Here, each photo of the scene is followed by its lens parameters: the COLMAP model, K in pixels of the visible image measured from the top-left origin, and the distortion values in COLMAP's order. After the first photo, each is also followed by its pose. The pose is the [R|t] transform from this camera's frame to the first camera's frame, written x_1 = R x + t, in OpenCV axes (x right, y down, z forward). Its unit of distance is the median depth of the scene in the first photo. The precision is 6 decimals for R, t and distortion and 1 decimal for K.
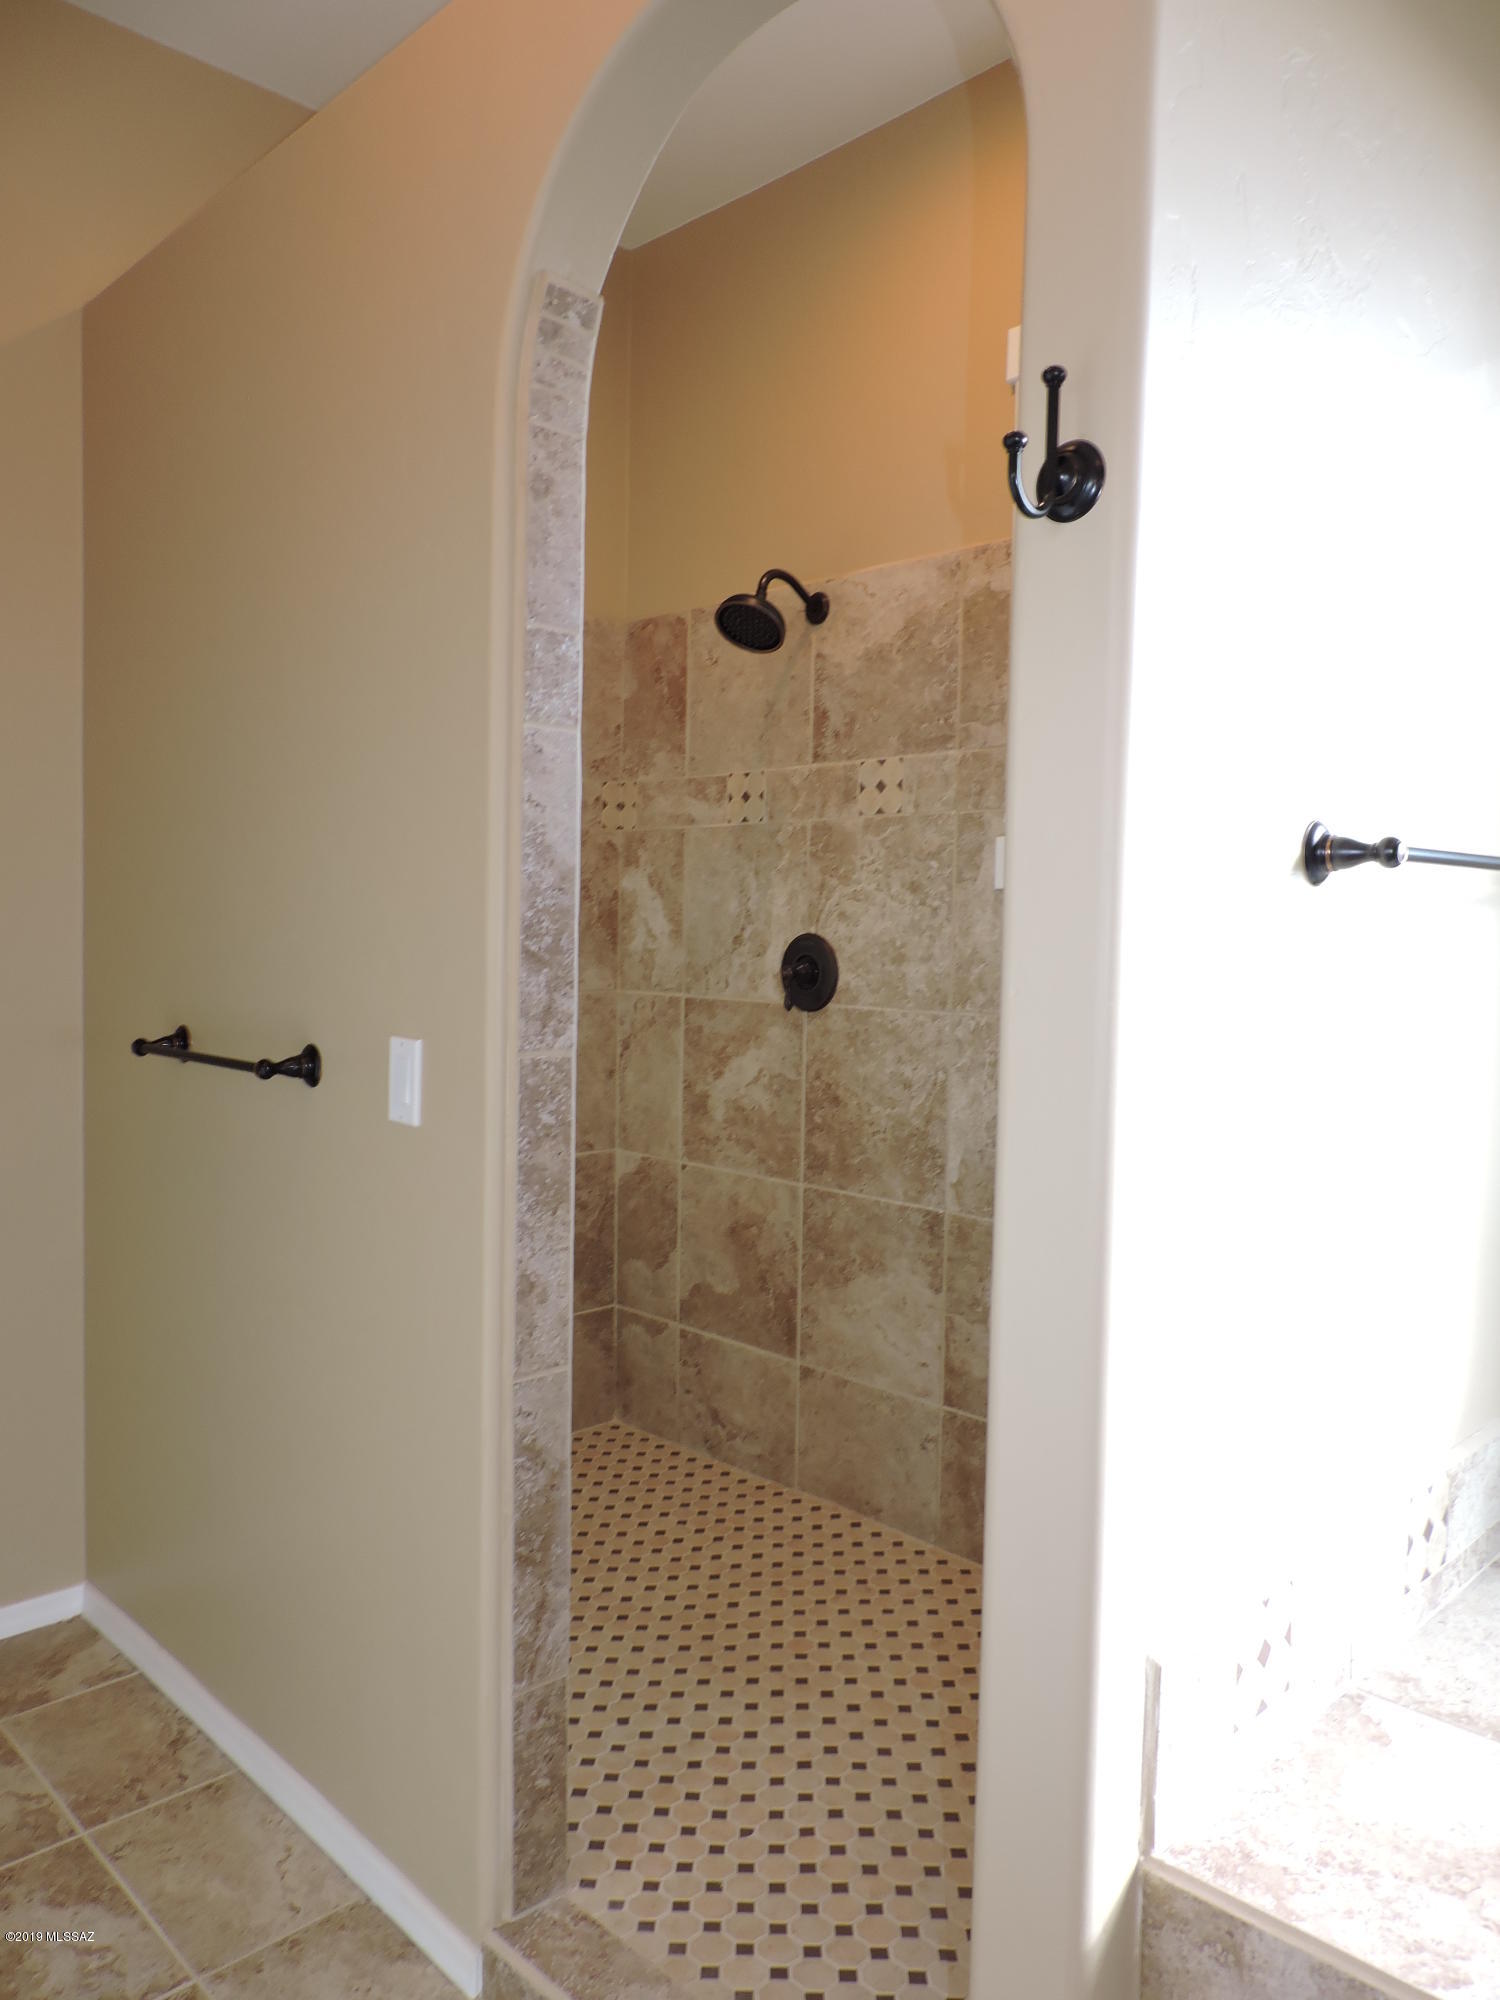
lens RADIAL K [[1423.8, 0, 746.9], [0, 1423.8, 1000.9], [0, 0, 1]] dist [0.000208, -0.011587]
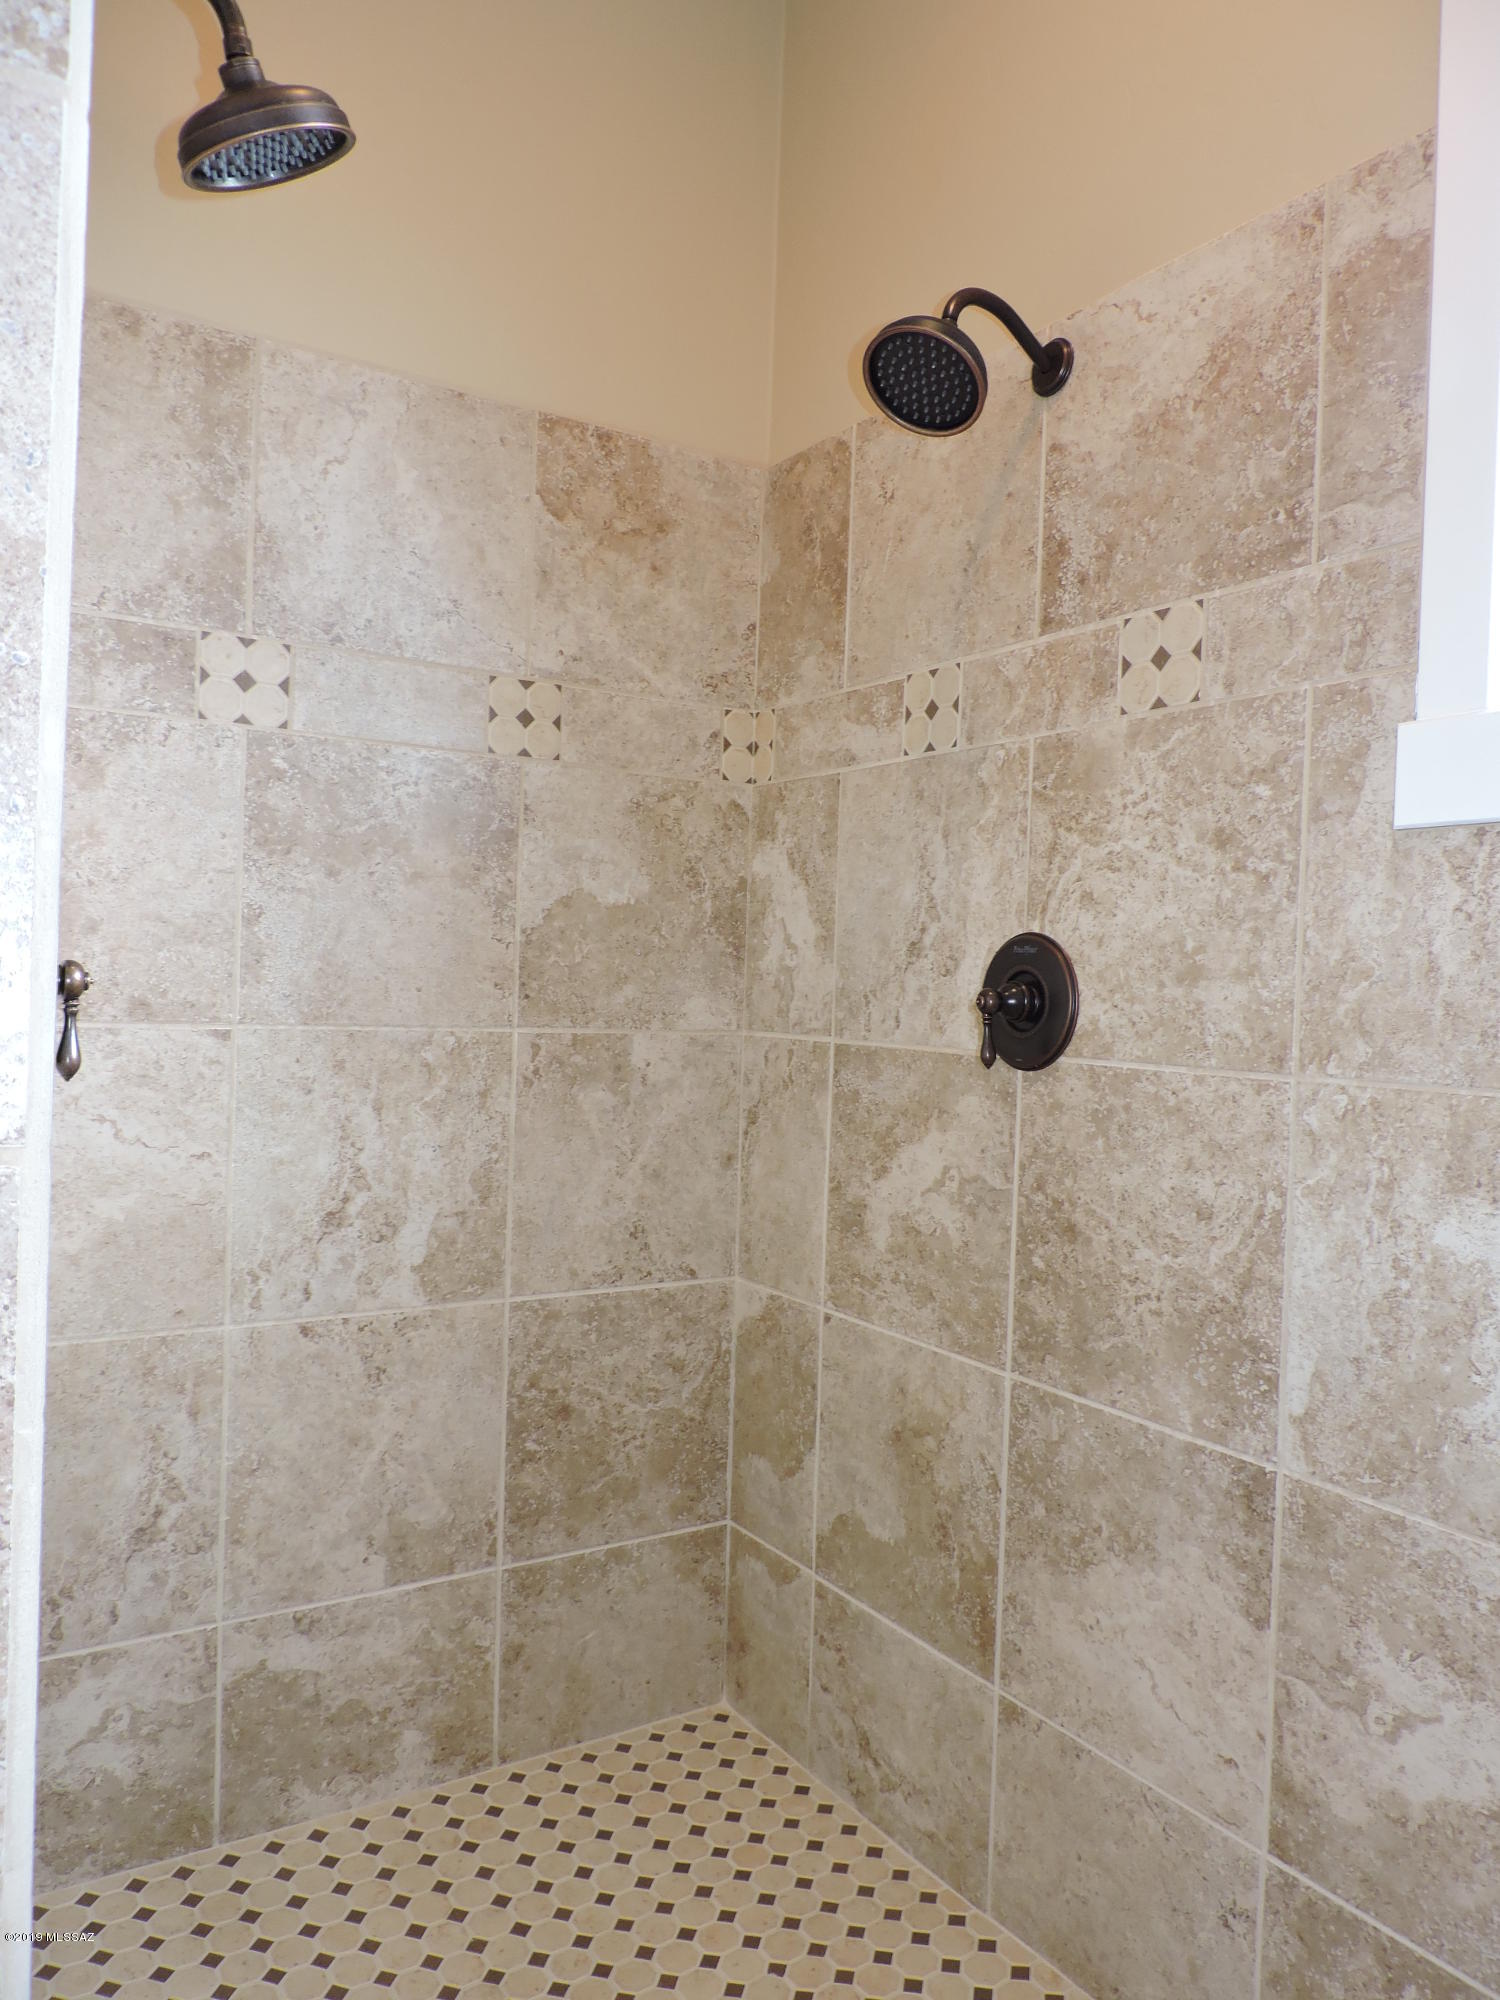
lens RADIAL K [[1423.8, 0, 757.4], [0, 1423.8, 998.2], [0, 0, 1]] dist [0.000208, -0.011587]
pose [[0.979848, 0.018449, -0.198890, 0.051330], [-0.027929, 0.998598, -0.044963, 0.007389], [0.197781, 0.049612, 0.978990, 0.426104]]
